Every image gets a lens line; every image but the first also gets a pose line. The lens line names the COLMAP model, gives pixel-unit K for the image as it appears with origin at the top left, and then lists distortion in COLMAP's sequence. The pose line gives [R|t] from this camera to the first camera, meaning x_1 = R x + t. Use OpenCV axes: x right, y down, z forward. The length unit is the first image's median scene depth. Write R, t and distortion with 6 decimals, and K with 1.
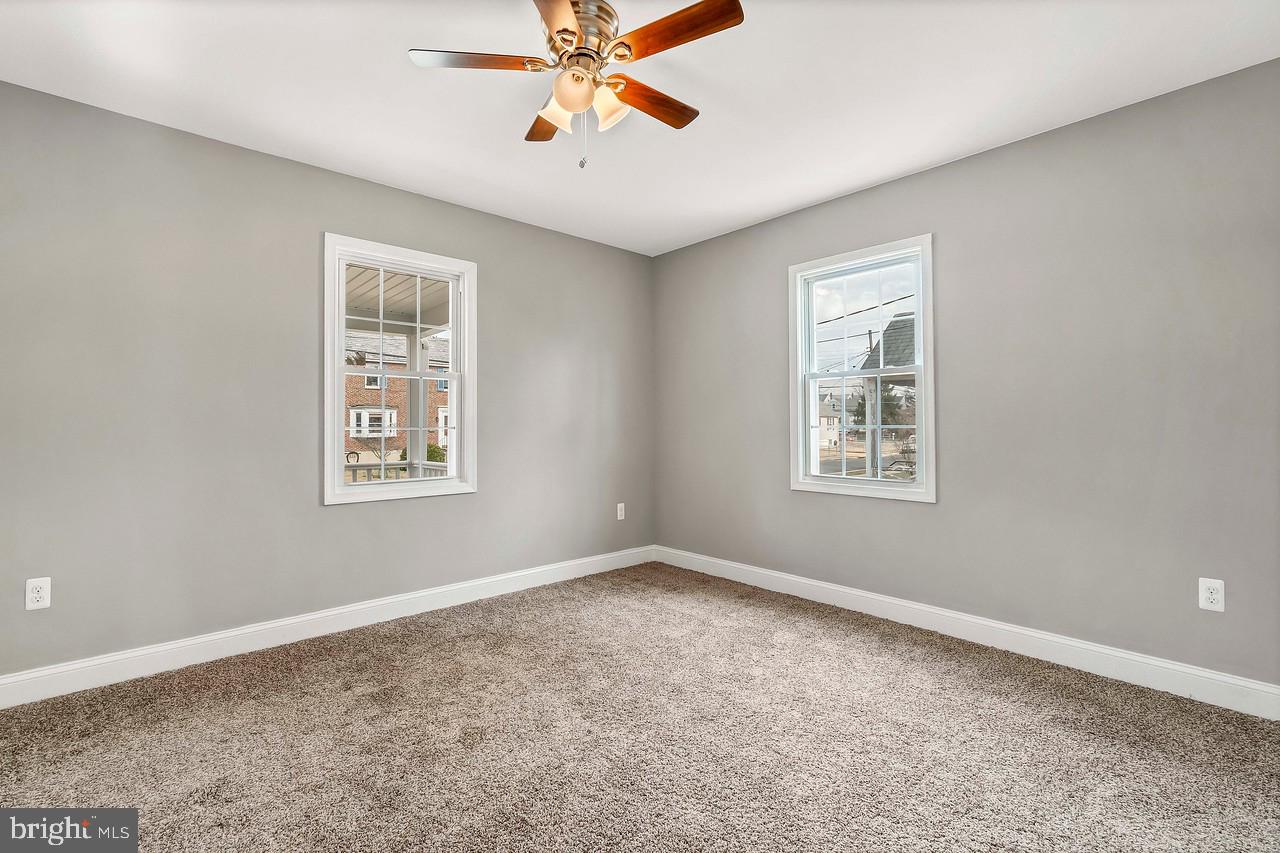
lens RADIAL K [[567.9, 0, 626.4], [0, 567.9, 423.3], [0, 0, 1]] dist [-0.005208, -0.000076]
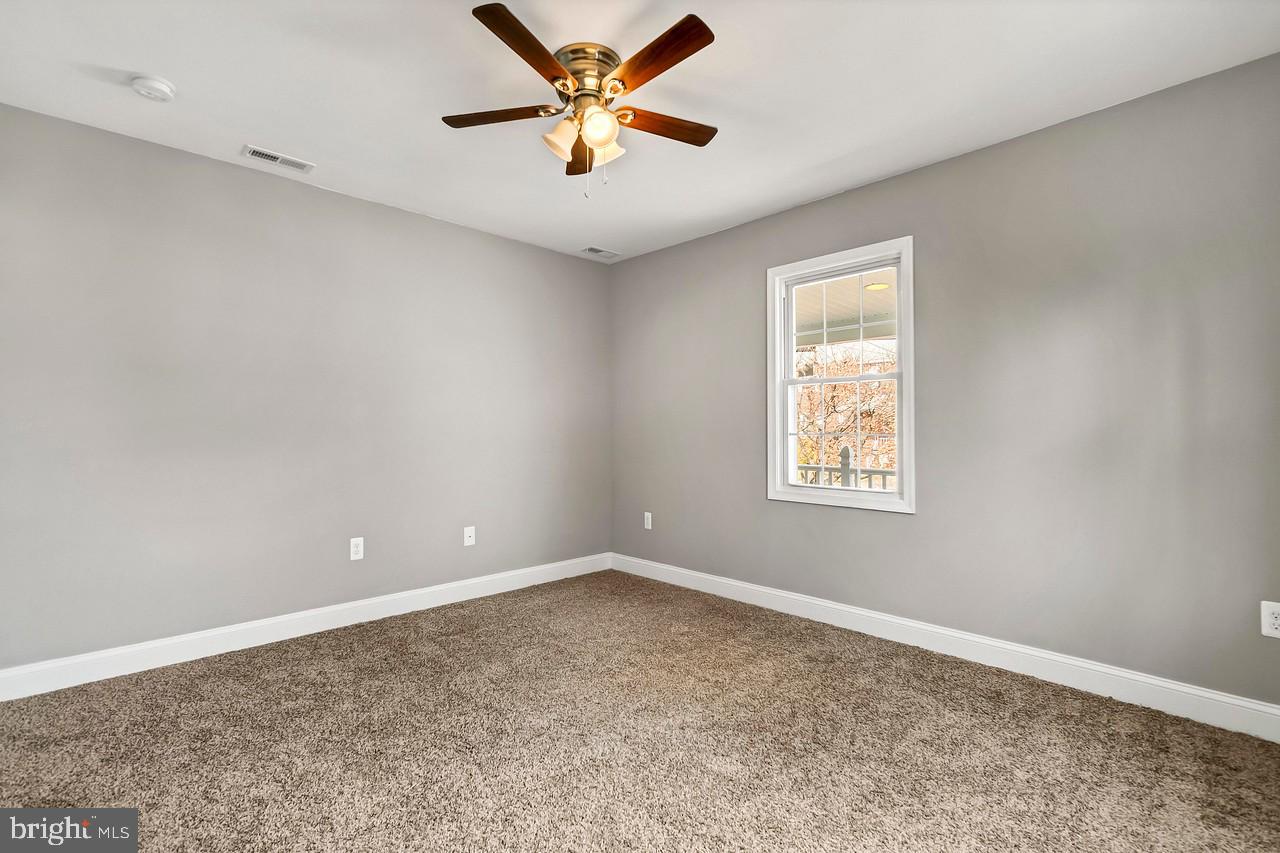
lens RADIAL K [[579.5, 0, 623.8], [0, 579.5, 432.8], [0, 0, 1]] dist [0.000022, 0.000485]
pose [[0.005764, 0.005509, -0.999968, 0.639346], [0.005501, 0.999970, 0.005540, -0.003431], [0.999968, -0.005533, 0.005734, 0.650459]]
